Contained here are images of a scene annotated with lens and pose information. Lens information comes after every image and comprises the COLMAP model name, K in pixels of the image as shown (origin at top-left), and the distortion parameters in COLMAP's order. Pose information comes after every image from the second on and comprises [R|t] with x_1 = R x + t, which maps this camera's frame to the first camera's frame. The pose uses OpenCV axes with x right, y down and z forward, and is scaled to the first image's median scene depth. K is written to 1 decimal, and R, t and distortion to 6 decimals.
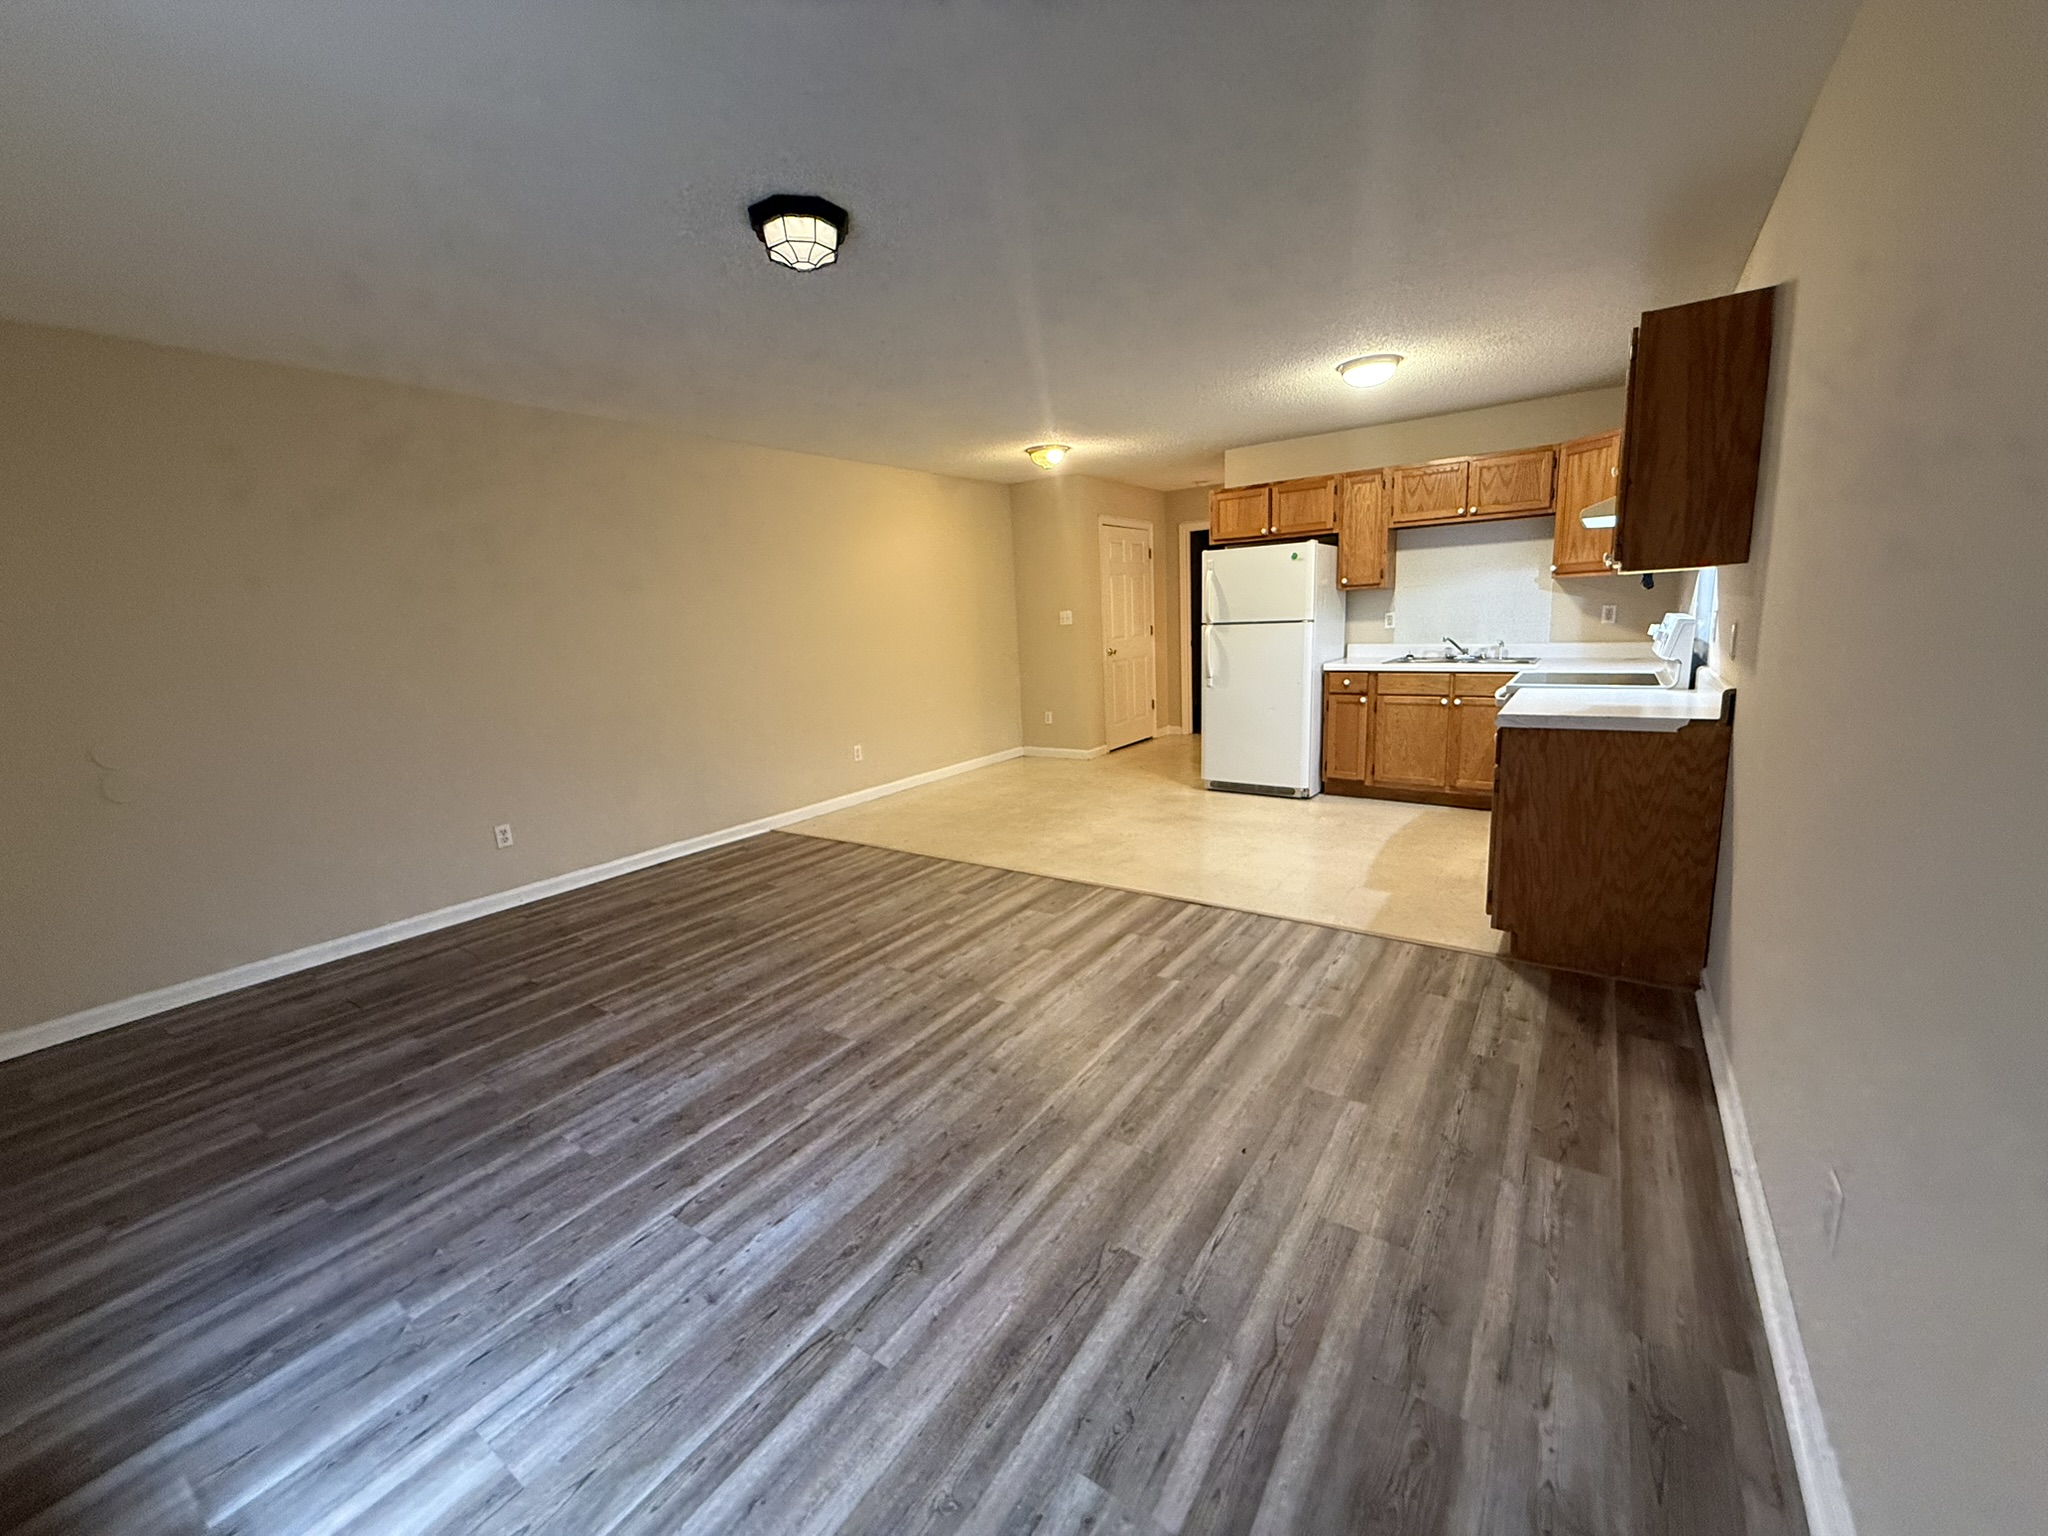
lens RADIAL K [[814.2, 0, 1025.1], [0, 814.2, 765.4], [0, 0, 1]] dist [0.001122, 0.000156]
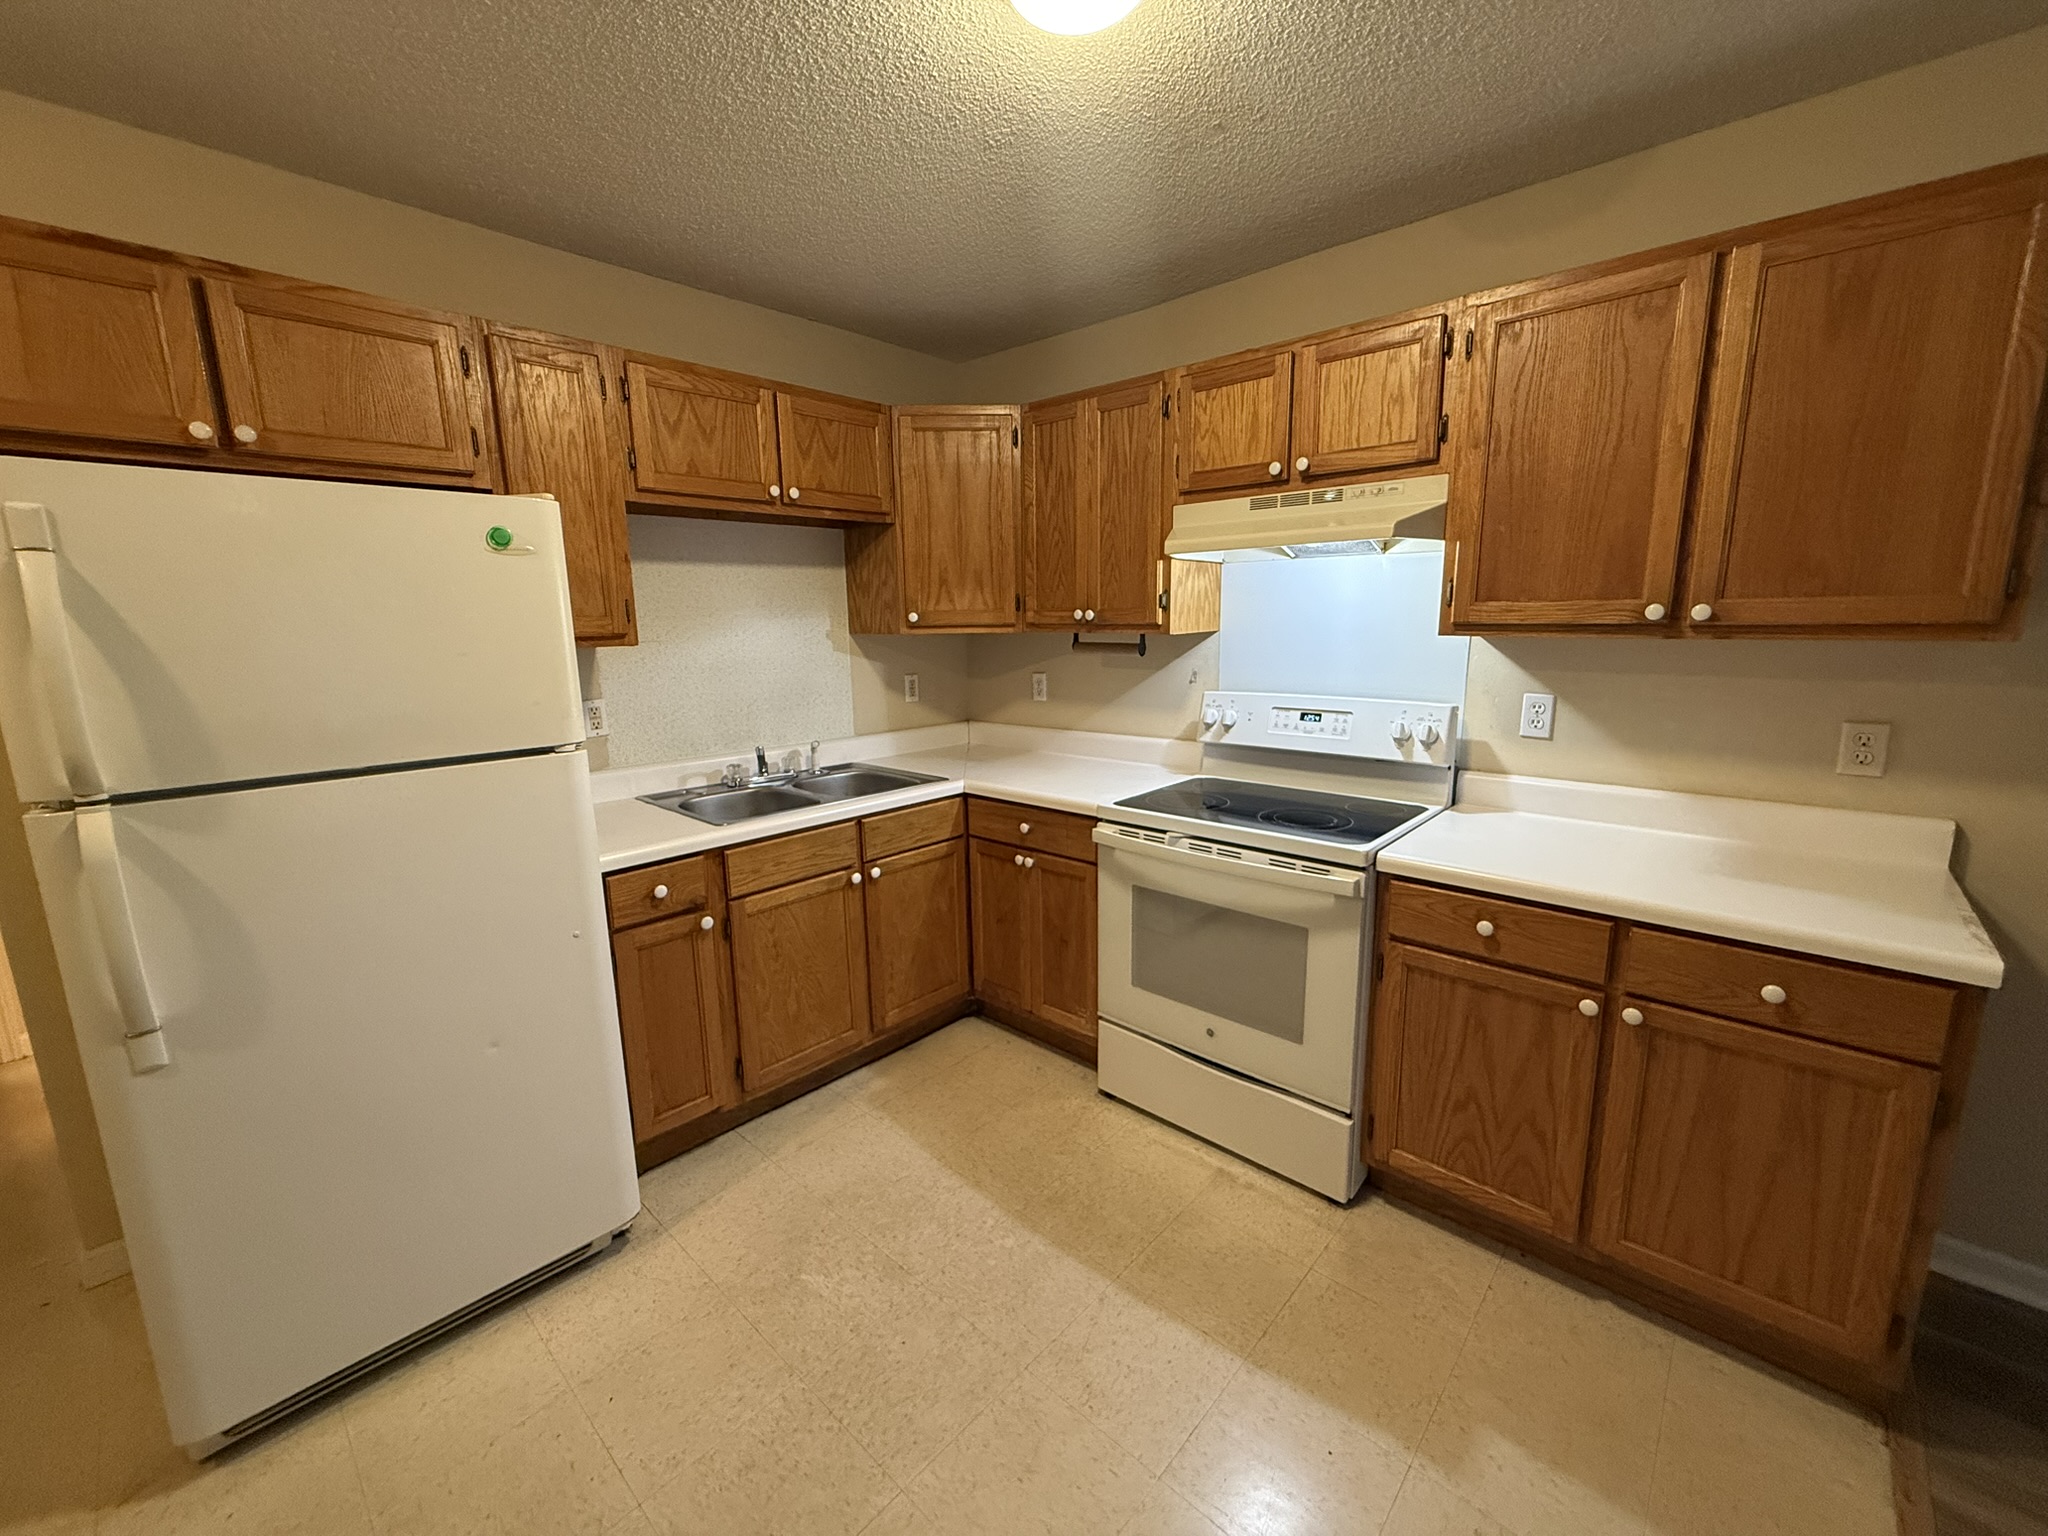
lens RADIAL K [[814.2, 0, 1016.6], [0, 814.2, 762.1], [0, 0, 1]] dist [0.001122, 0.000156]
pose [[0.134519, -0.132194, 0.982054, 0.088076], [0.192229, 0.975716, 0.105010, -0.280492], [-0.972087, 0.174653, 0.156664, 1.278862]]
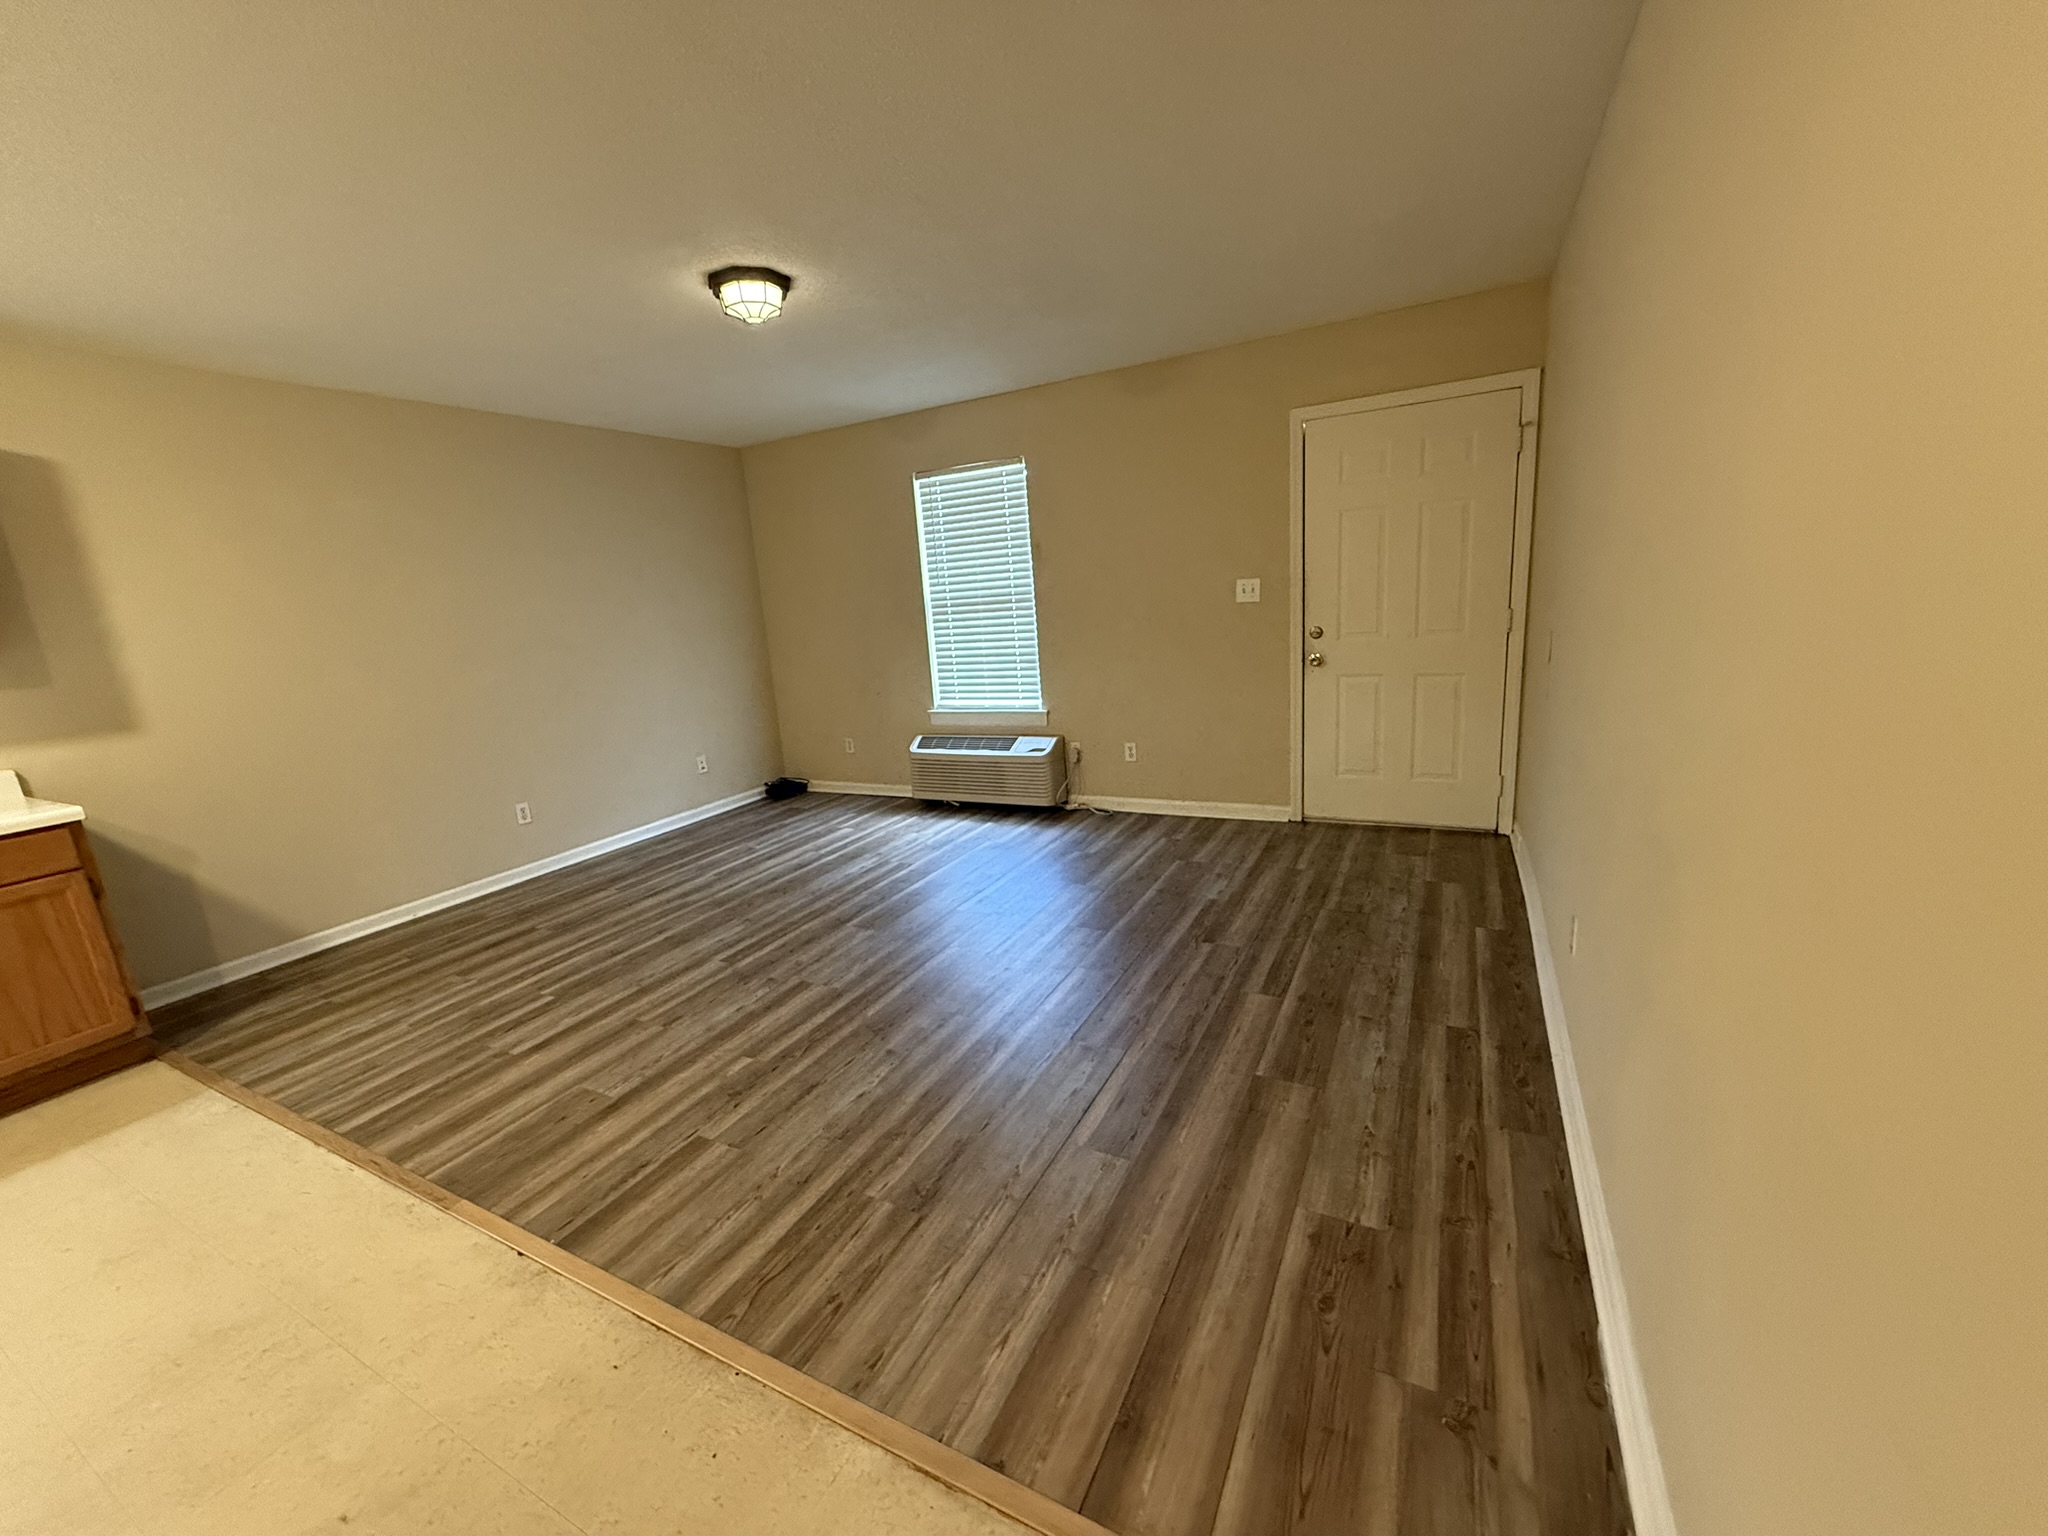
lens RADIAL K [[814.2, 0, 1025.3], [0, 814.2, 766.7], [0, 0, 1]] dist [0.001122, 0.000156]
pose [[-0.984521, 0.147568, -0.094560, -0.333430], [0.099152, 0.913839, 0.393786, -0.318791], [0.144522, 0.378315, -0.914326, 1.761816]]
